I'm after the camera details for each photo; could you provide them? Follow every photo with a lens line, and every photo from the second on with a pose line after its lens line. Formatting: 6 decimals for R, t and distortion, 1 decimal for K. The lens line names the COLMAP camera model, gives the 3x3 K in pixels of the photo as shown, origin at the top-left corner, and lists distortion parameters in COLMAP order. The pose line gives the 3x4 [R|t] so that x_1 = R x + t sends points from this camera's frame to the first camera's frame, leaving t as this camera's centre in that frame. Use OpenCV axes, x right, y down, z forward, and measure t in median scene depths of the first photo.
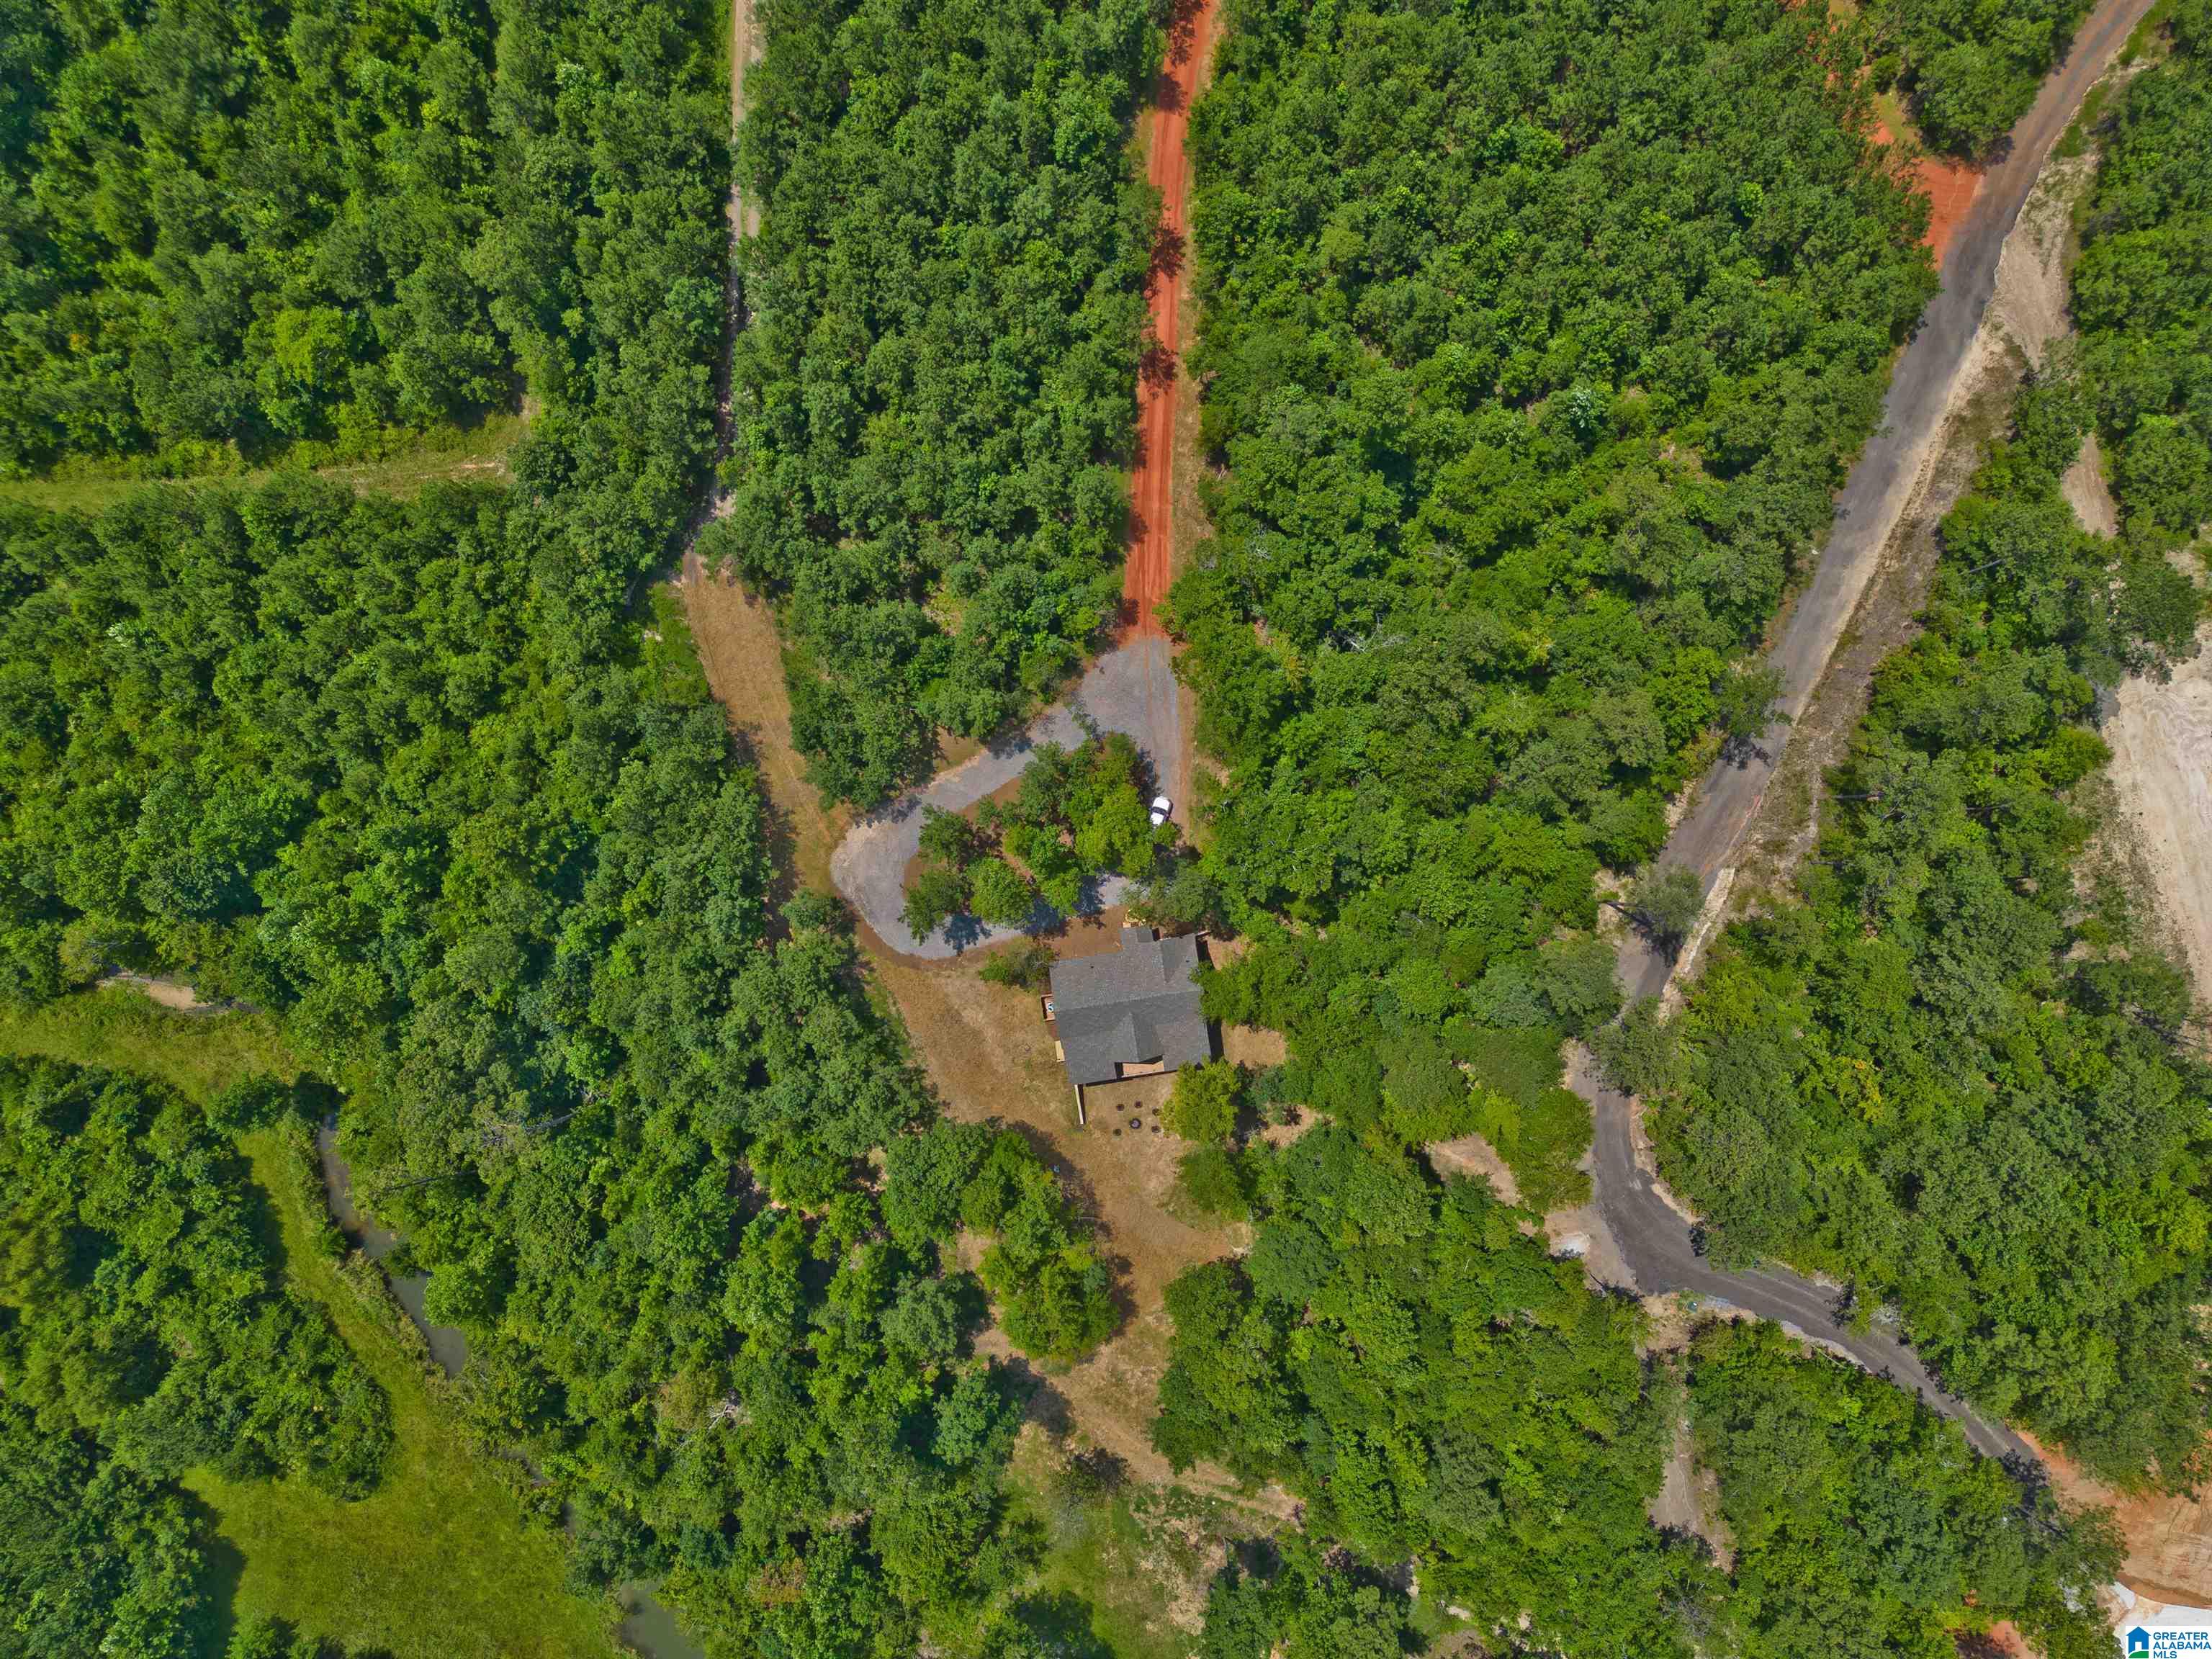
lens RADIAL K [[1545.3, 0, 1106.0], [0, 1545.3, 829.5], [0, 0, 1]] dist [0.070066, -0.052614]
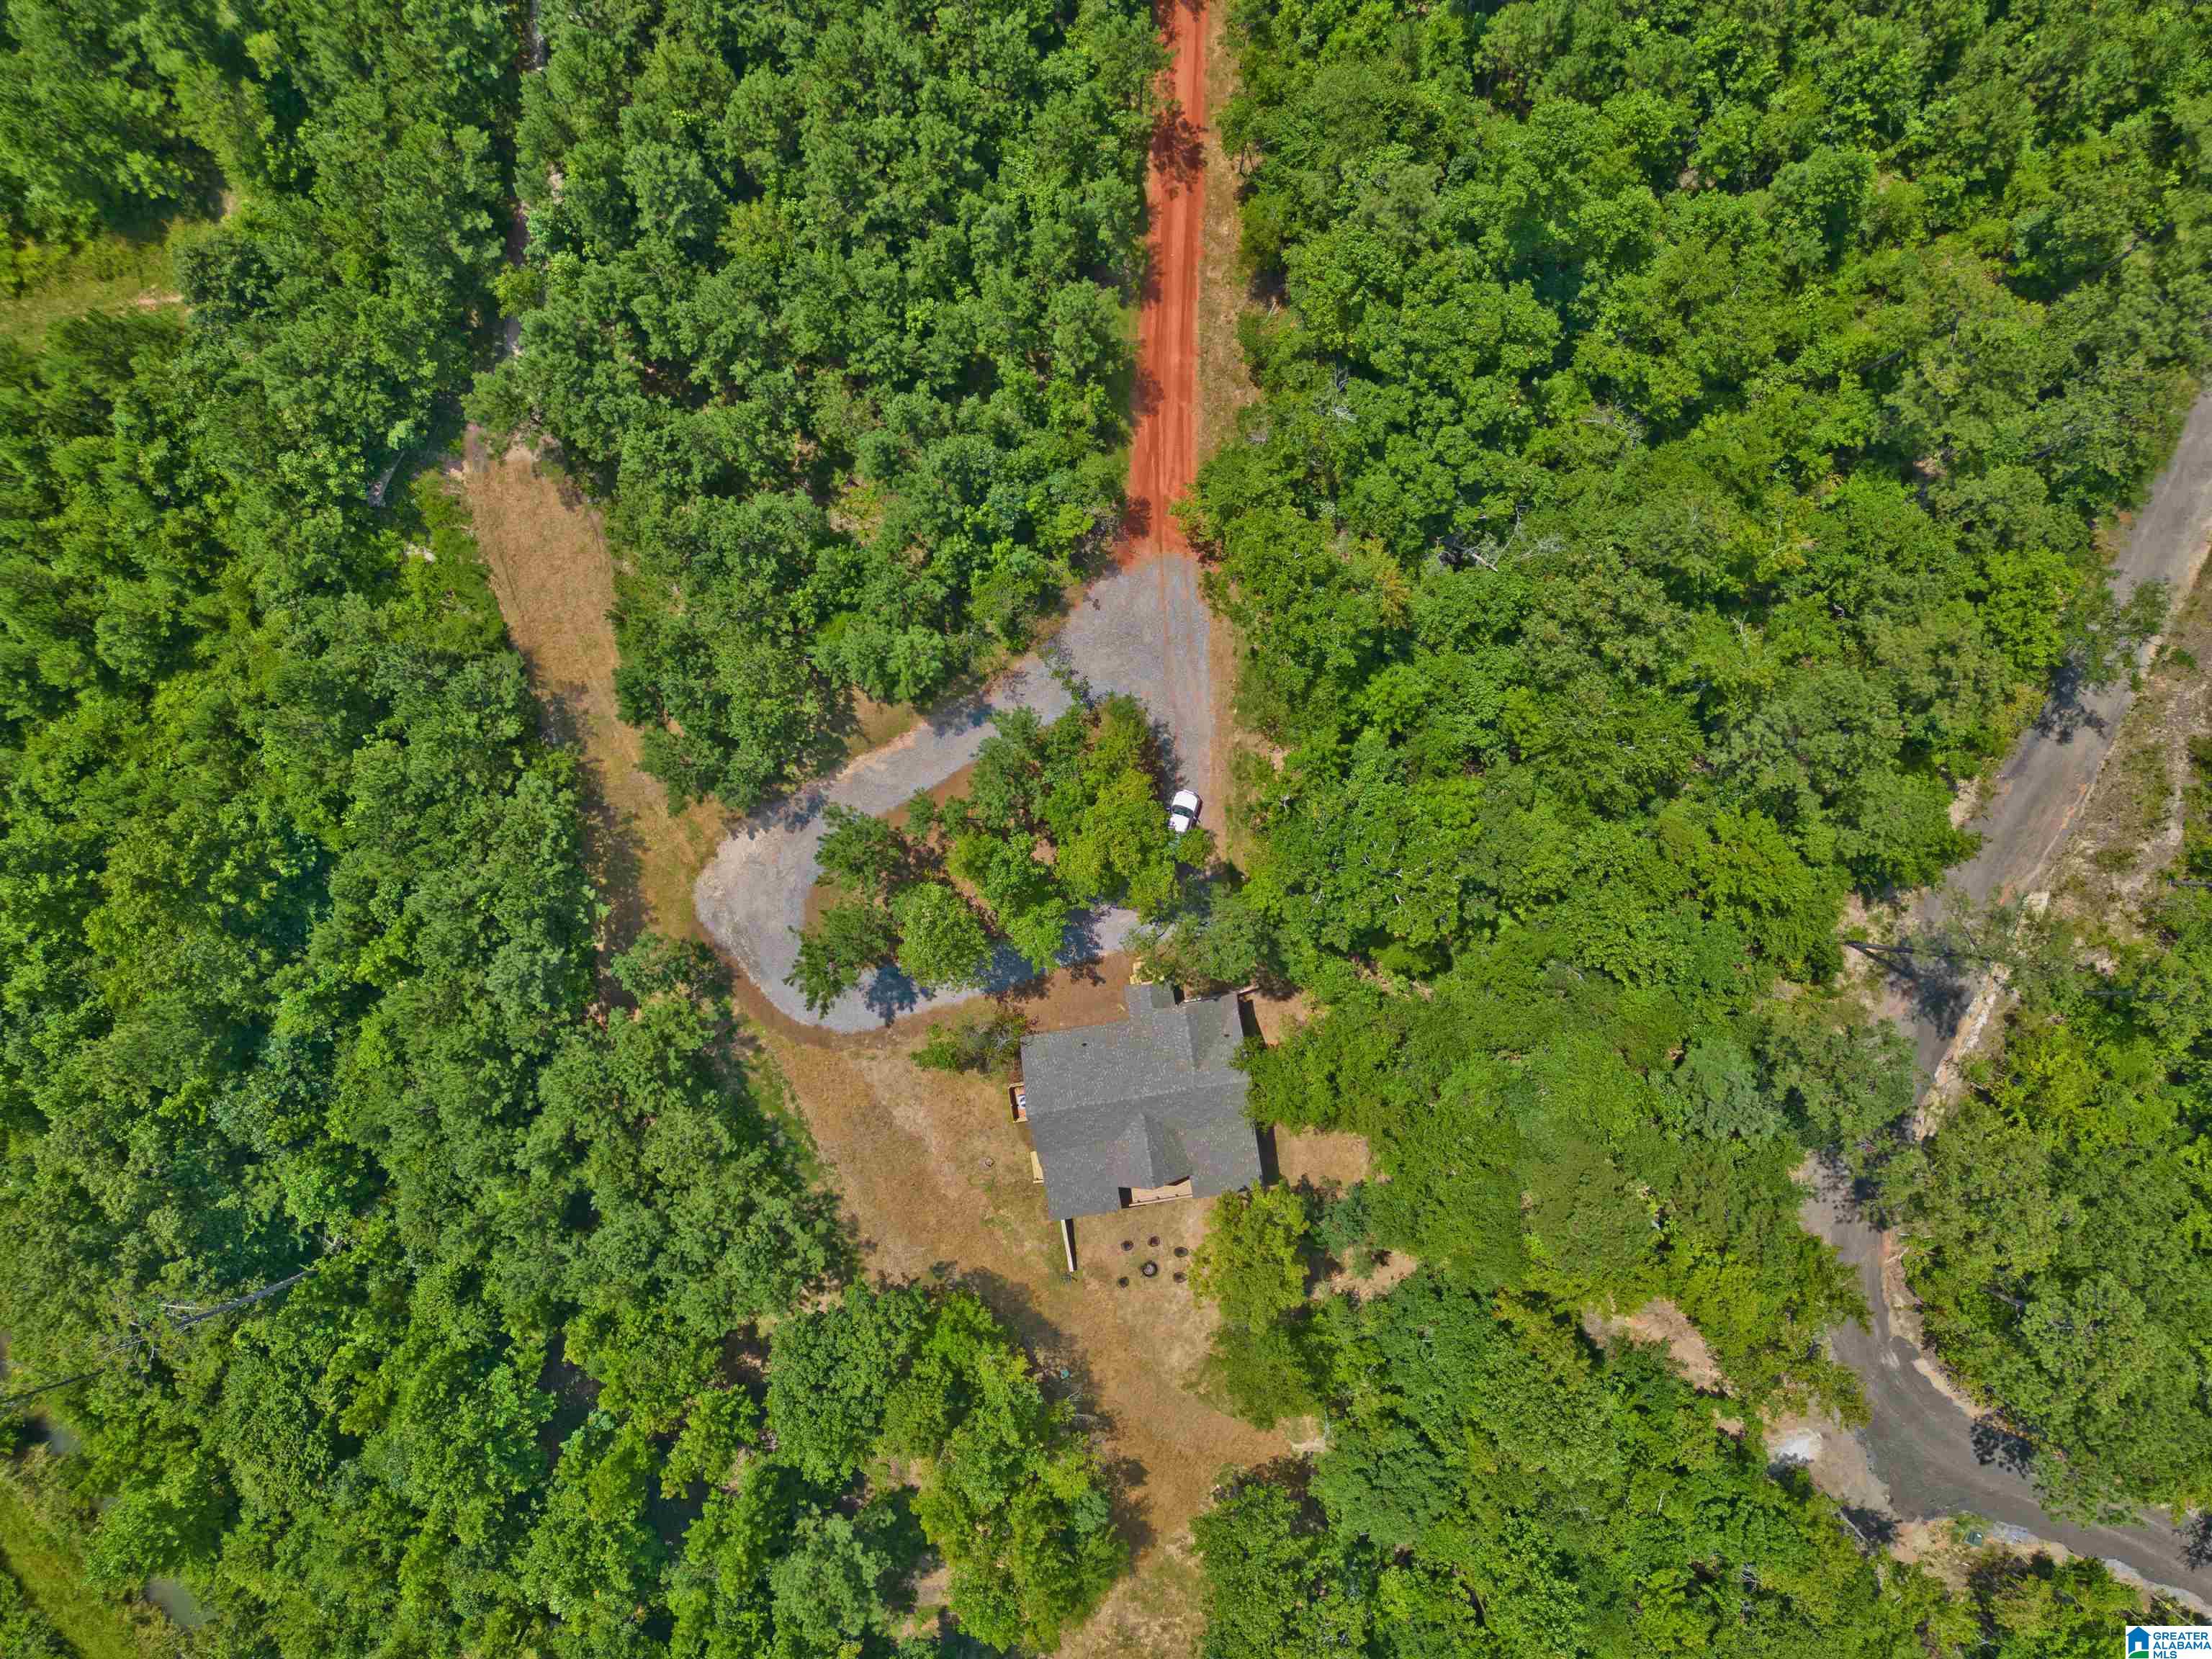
lens RADIAL K [[1545.3, 0, 1106.0], [0, 1545.3, 829.5], [0, 0, 1]] dist [0.070066, -0.052614]
pose [[0.999972, -0.006194, -0.004194, 0.003921], [0.006194, 0.999981, -0.000229, -0.004345], [0.004196, 0.000203, 0.999991, 0.335756]]
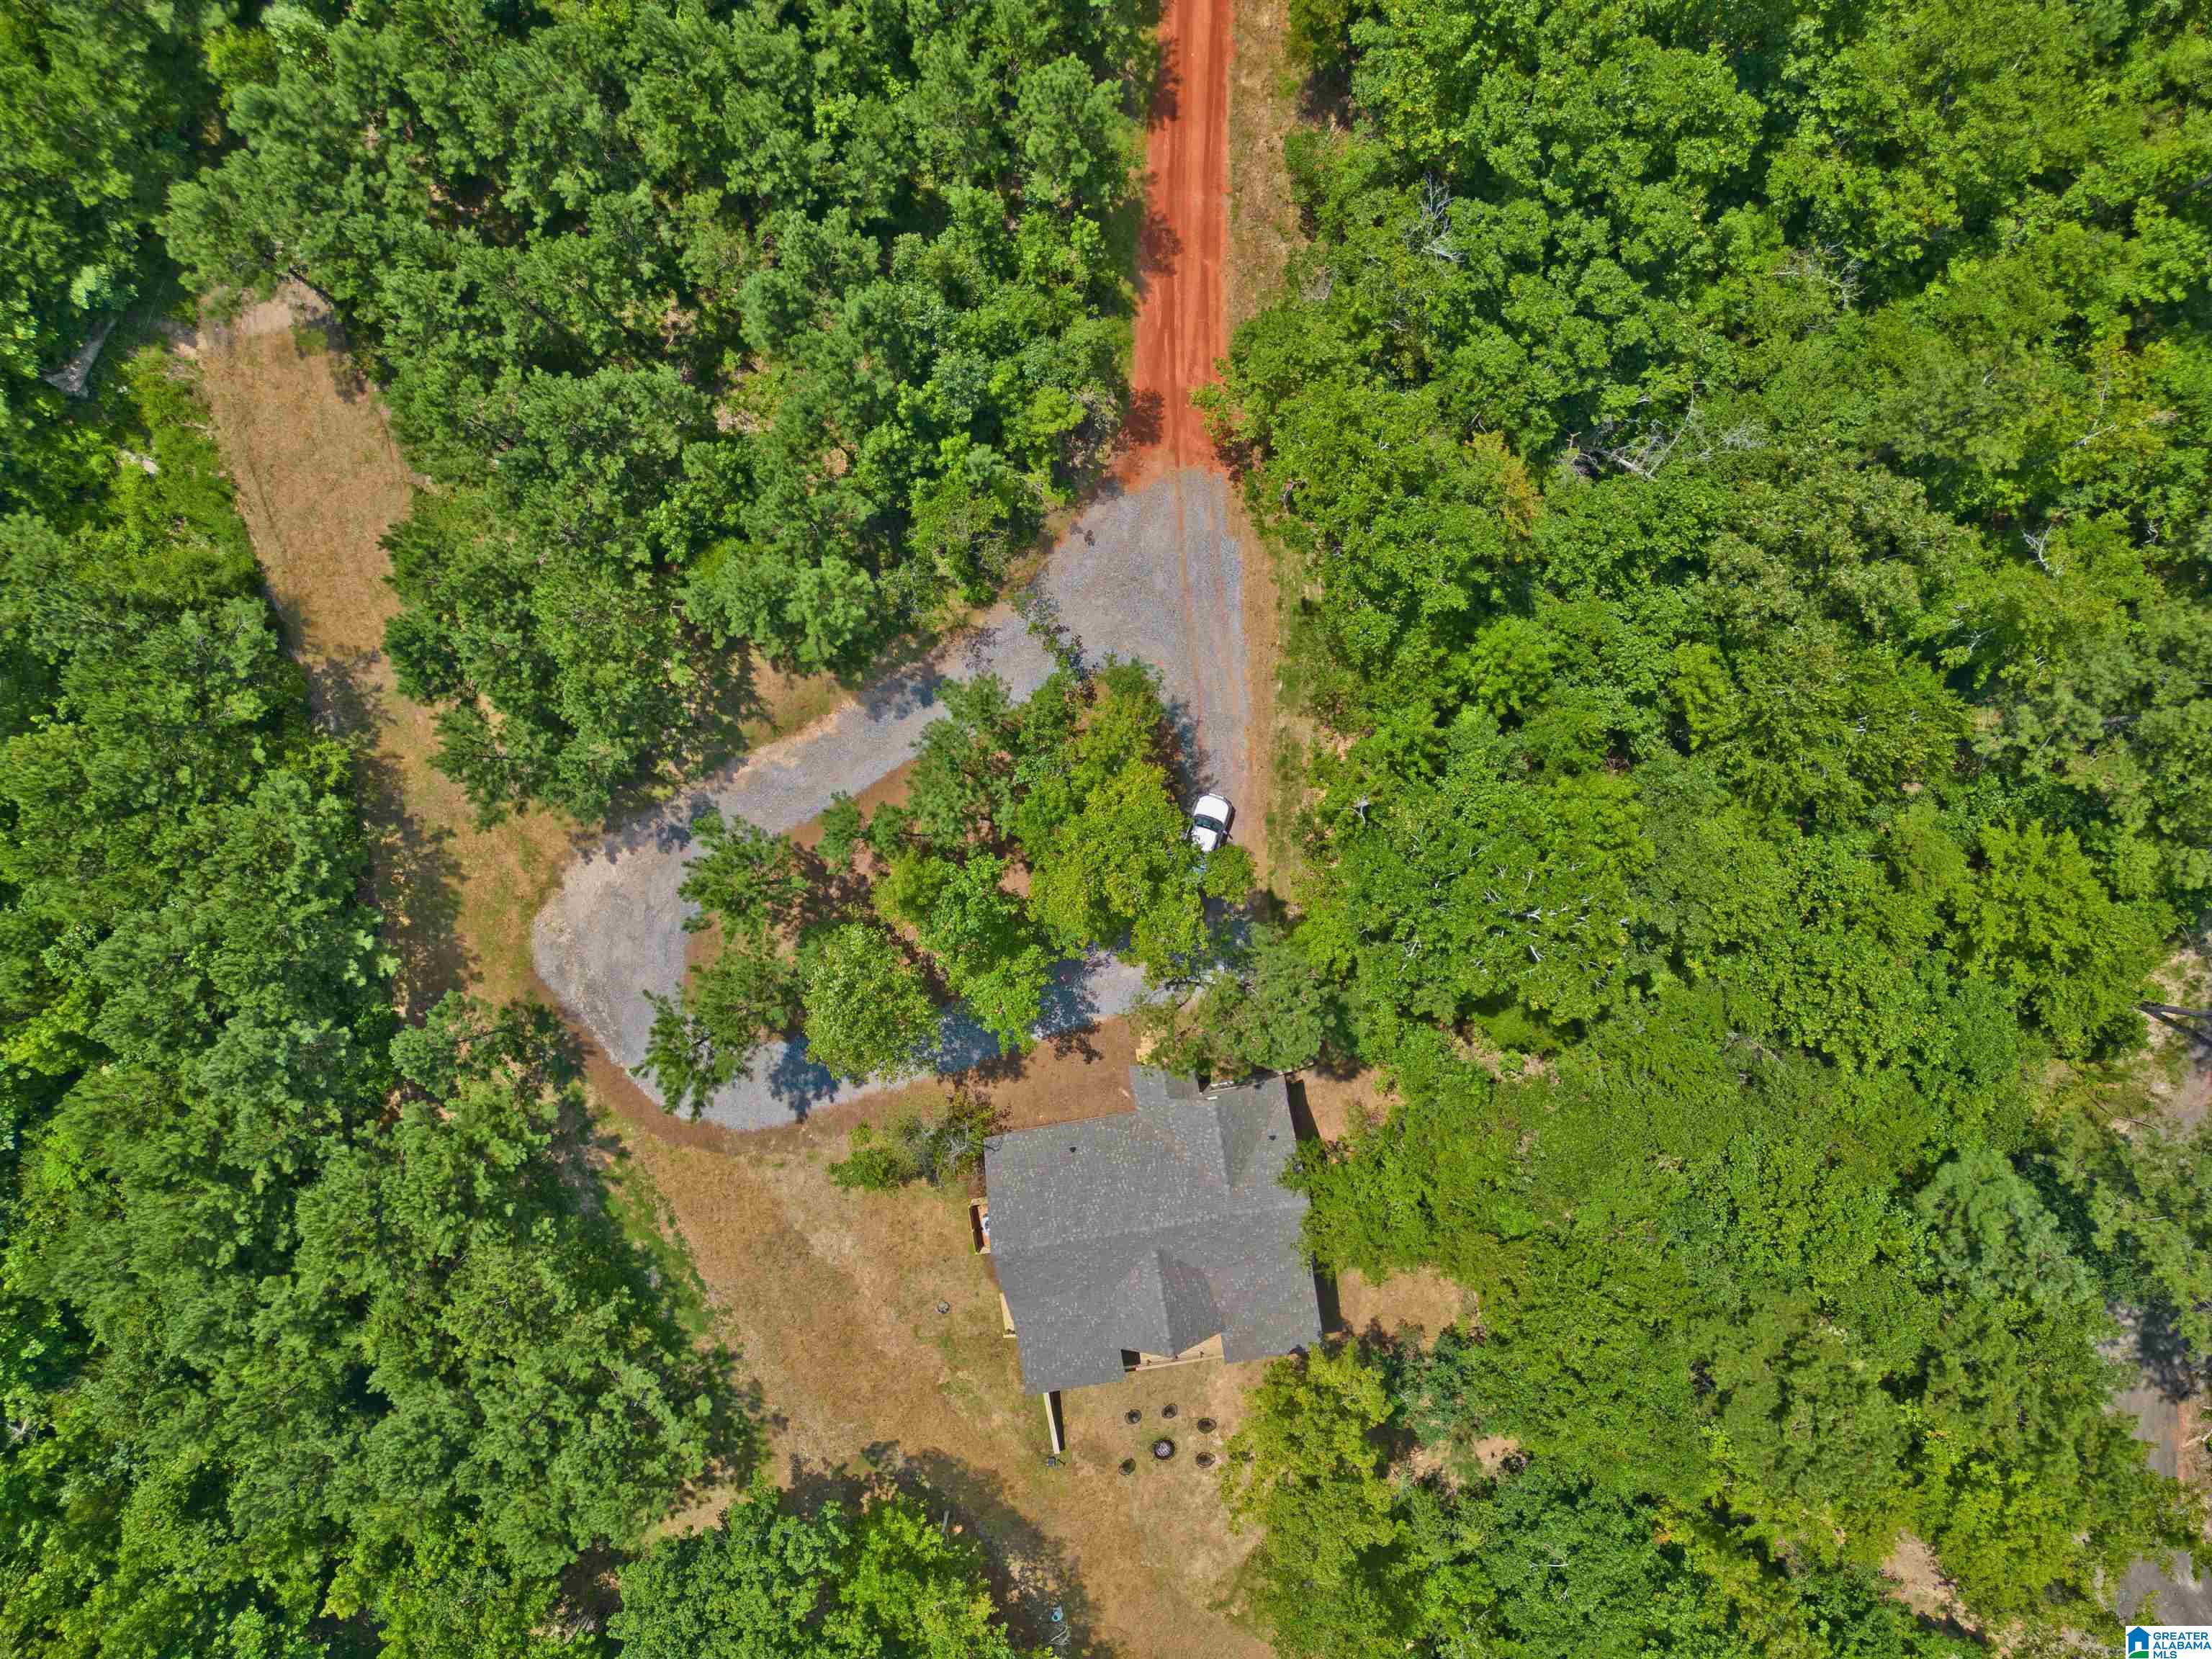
lens RADIAL K [[1545.3, 0, 1106.0], [0, 1545.3, 829.5], [0, 0, 1]] dist [0.070066, -0.052614]
pose [[0.999957, -0.008215, -0.004388, 0.004288], [0.008177, 0.999929, -0.008712, -0.006243], [0.004460, 0.008676, 0.999952, 0.528510]]
